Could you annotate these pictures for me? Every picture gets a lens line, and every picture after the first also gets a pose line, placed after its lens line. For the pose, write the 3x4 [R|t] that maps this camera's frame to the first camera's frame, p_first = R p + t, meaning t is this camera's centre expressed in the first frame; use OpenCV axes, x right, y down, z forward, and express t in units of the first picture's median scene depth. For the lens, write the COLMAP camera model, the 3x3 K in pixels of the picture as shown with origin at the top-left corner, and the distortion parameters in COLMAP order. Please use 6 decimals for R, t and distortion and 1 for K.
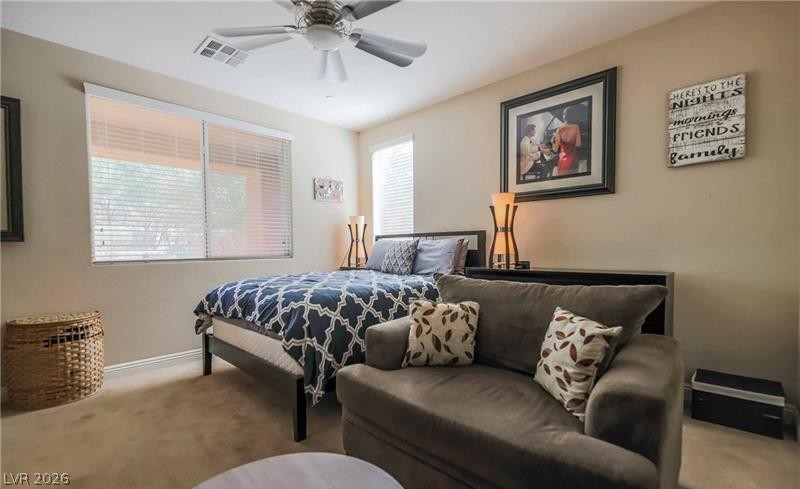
lens RADIAL K [[364.5, 0, 398.8], [0, 364.5, 245.7], [0, 0, 1]] dist [0.000273, 0.000063]
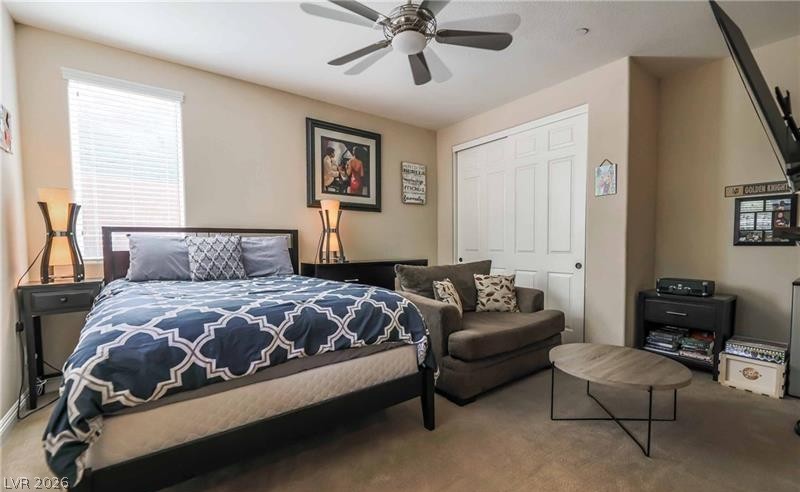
lens RADIAL K [[328.3, 0, 398.6], [0, 328.3, 248.3], [0, 0, 1]] dist [-0.001278, -0.000123]
pose [[0.152106, 0.014906, 0.988252, -0.739659], [0.021110, 0.999609, -0.018327, 0.038787], [-0.988139, 0.023649, 0.151732, 0.637934]]
